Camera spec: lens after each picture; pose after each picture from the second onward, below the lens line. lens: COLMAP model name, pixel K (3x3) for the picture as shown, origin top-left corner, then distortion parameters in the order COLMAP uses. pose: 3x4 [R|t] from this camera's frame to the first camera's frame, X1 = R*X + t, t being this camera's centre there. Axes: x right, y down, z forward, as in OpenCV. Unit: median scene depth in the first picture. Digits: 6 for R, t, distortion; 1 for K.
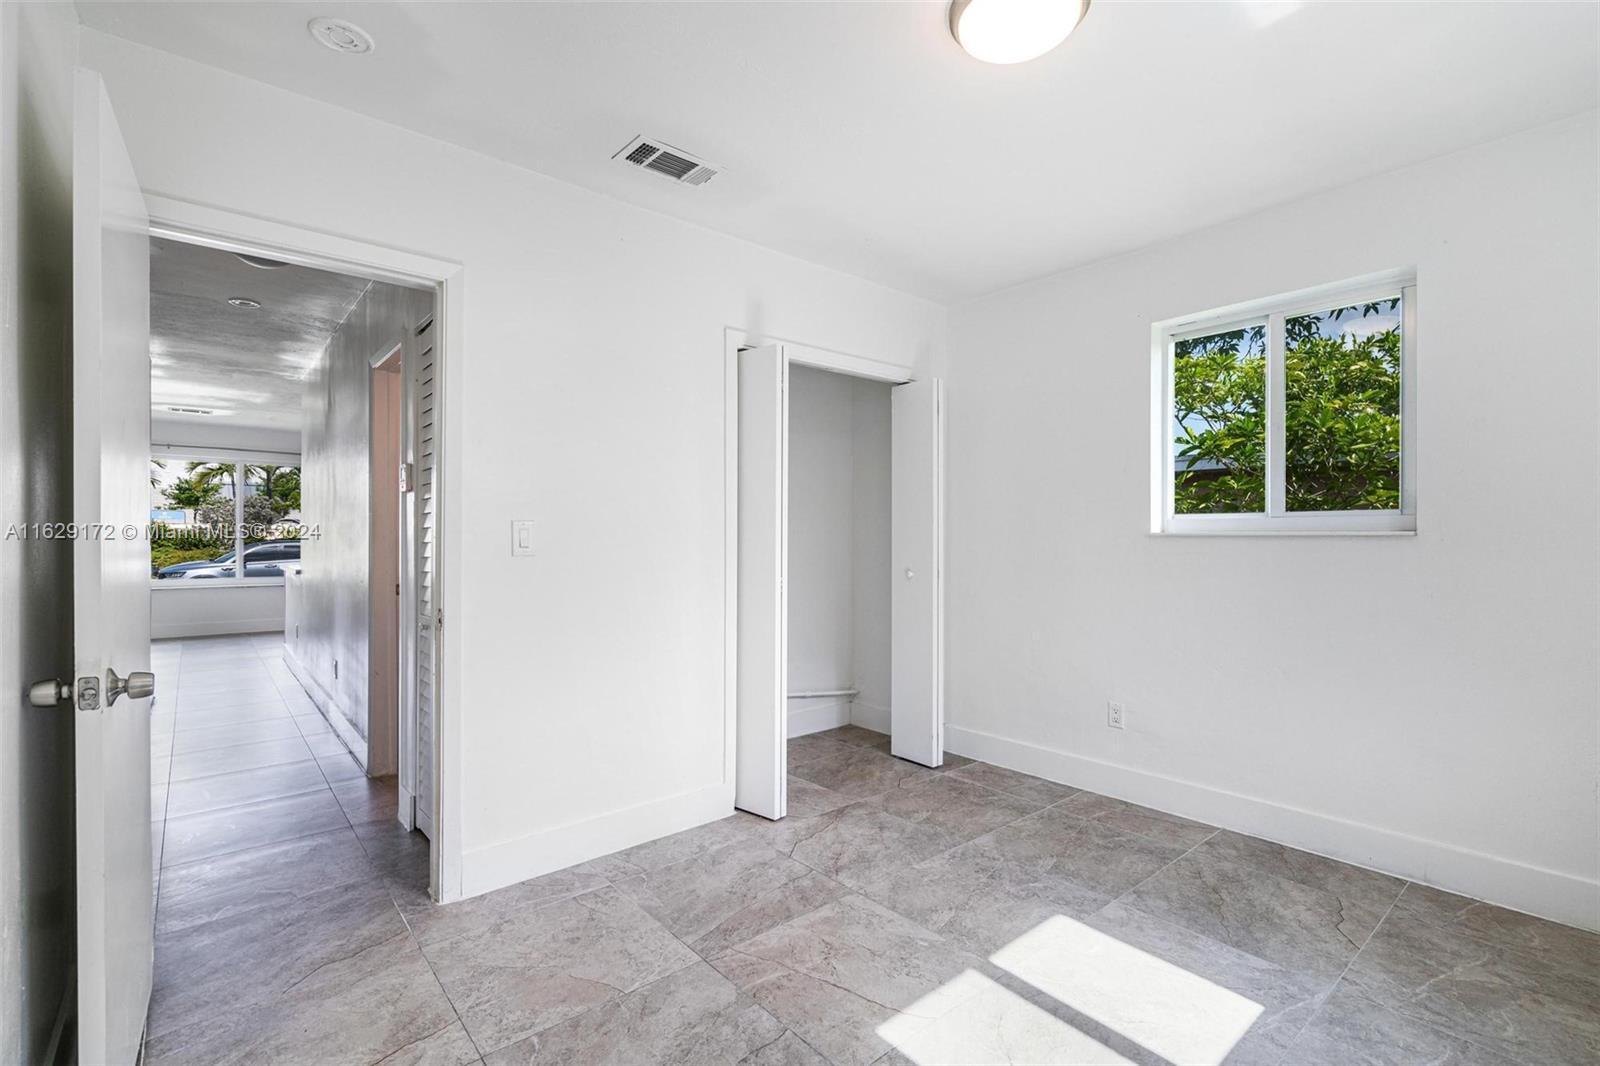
lens RADIAL K [[727.6, 0, 807.7], [0, 727.6, 534.1], [0, 0, 1]] dist [-0.003496, 0.000766]
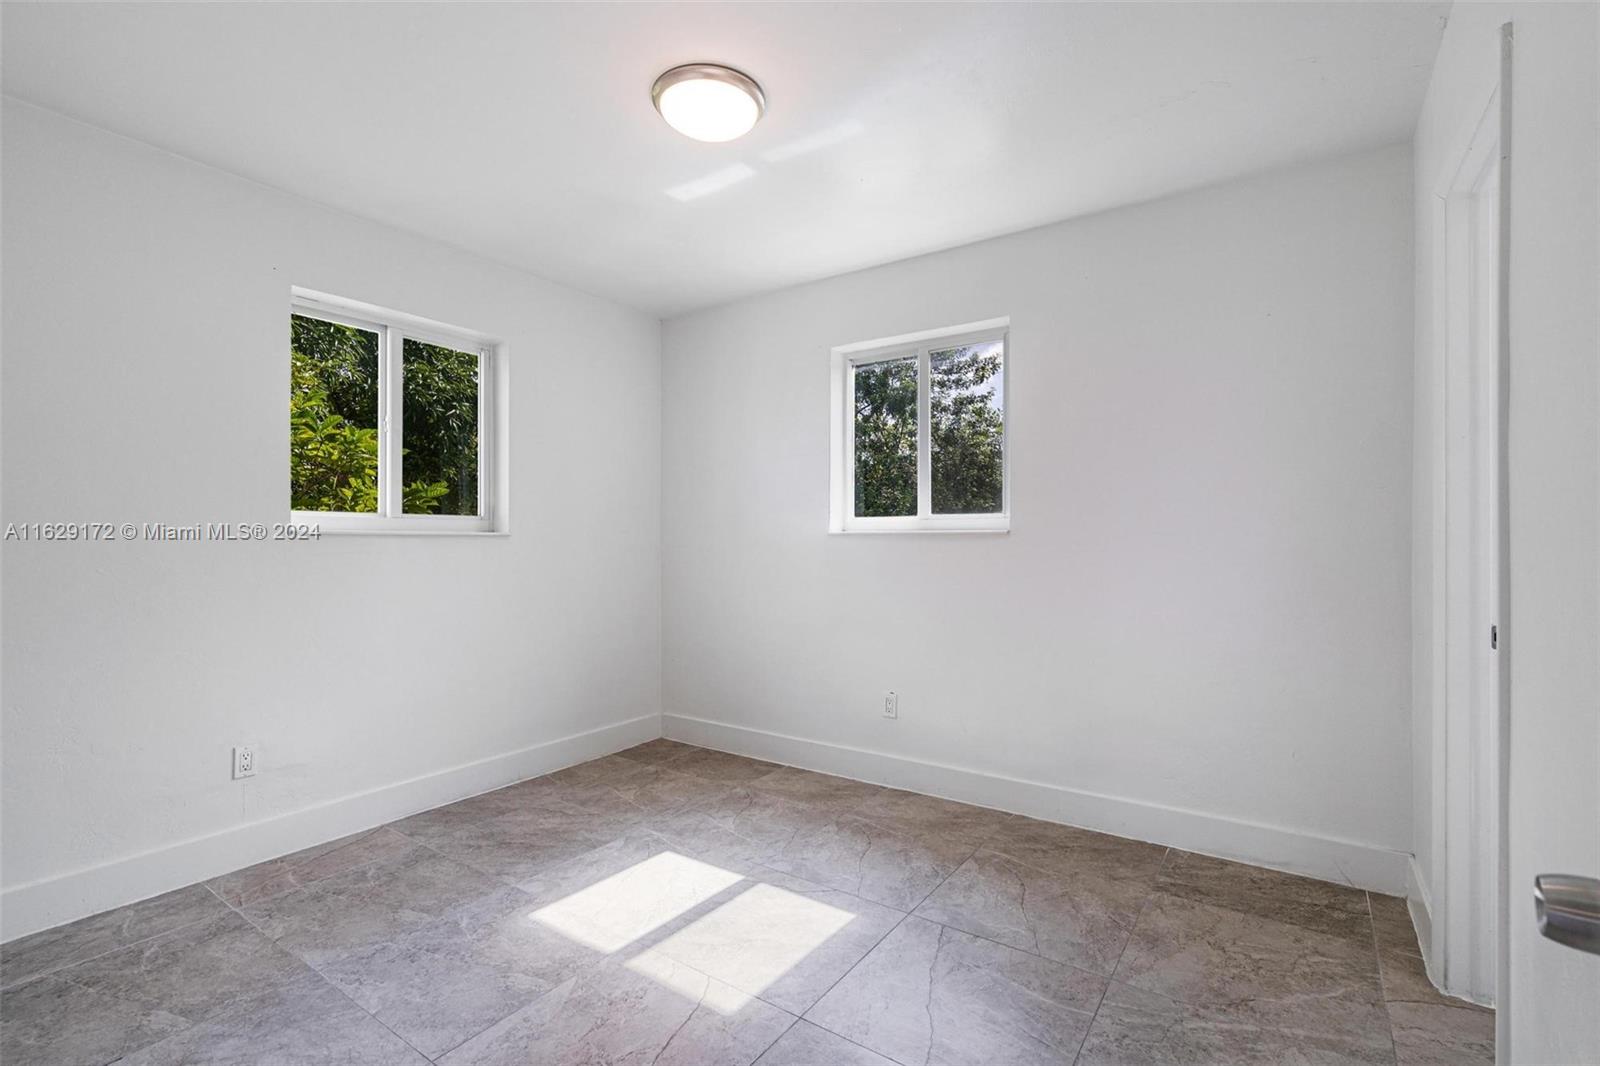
lens RADIAL K [[727.6, 0, 801.5], [0, 727.6, 538.0], [0, 0, 1]] dist [-0.003496, 0.000766]
pose [[-0.256465, 0.001648, 0.966552, -0.615169], [-0.003331, 0.999991, -0.002589, 0.008485], [-0.966548, -0.003884, -0.256457, 0.776220]]
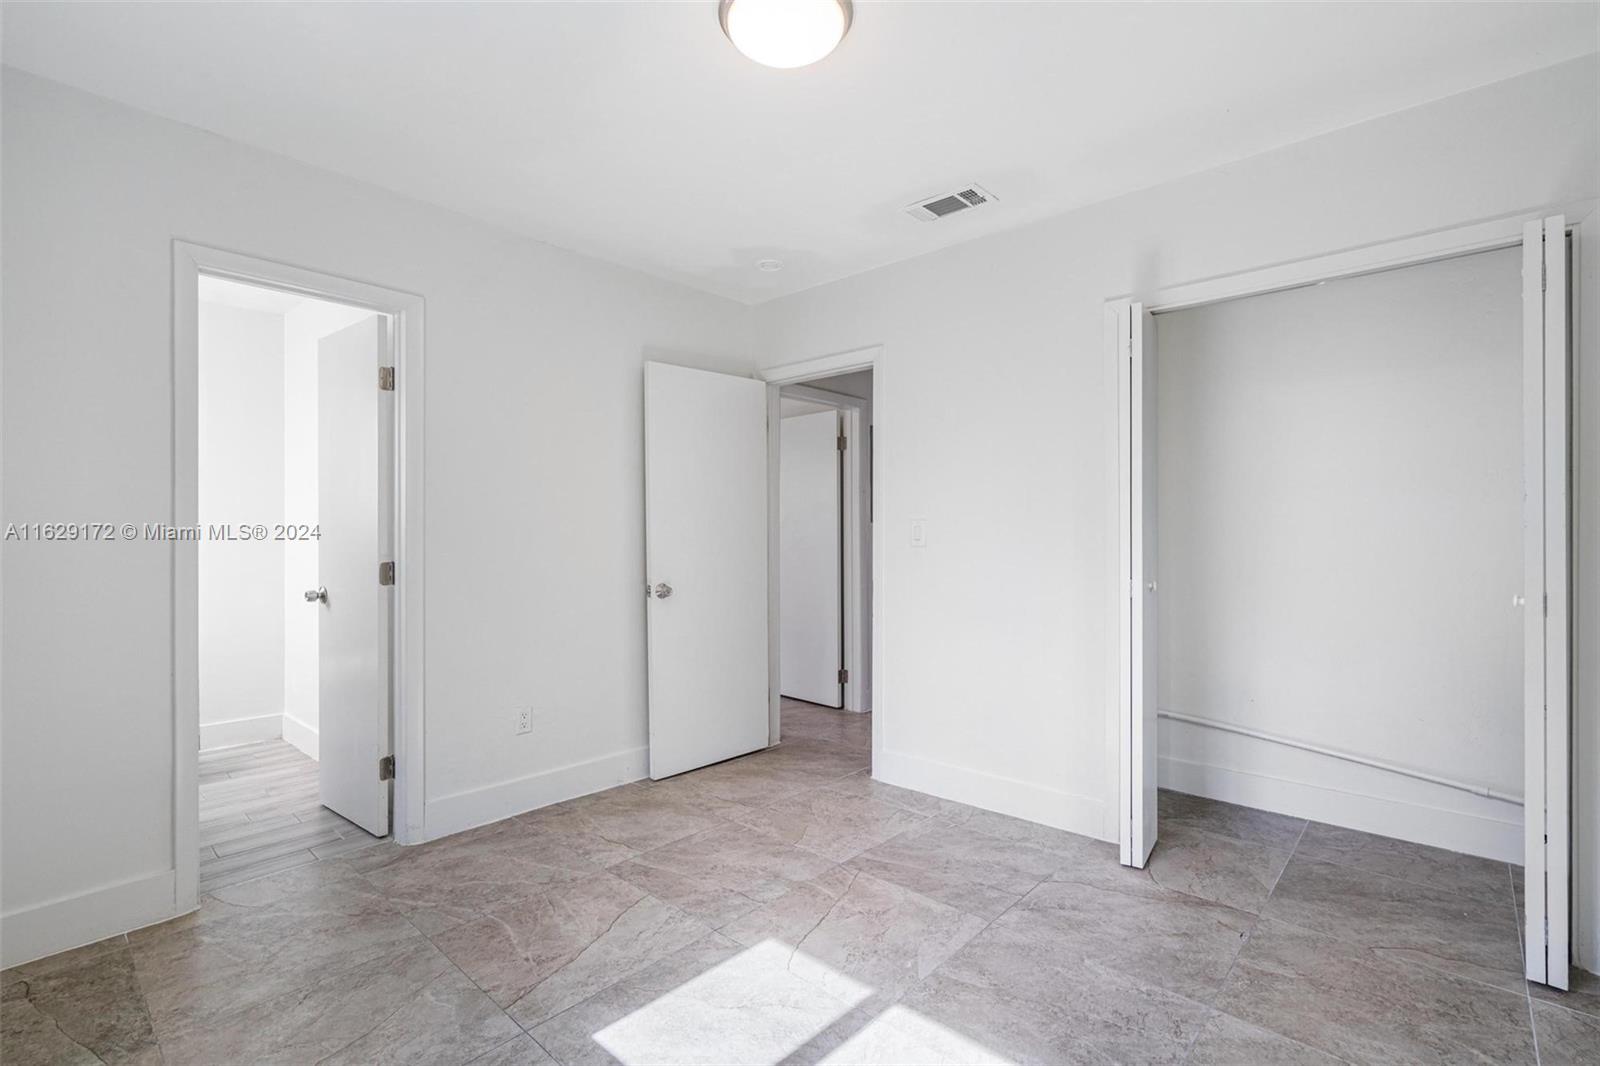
lens RADIAL K [[727.6, 0, 799.2], [0, 727.6, 532.8], [0, 0, 1]] dist [-0.003496, 0.000766]
pose [[0.126179, 0.001742, -0.992006, 0.861189], [0.006506, 0.999975, 0.002584, 0.000454], [0.991986, -0.006780, 0.126164, 0.596539]]
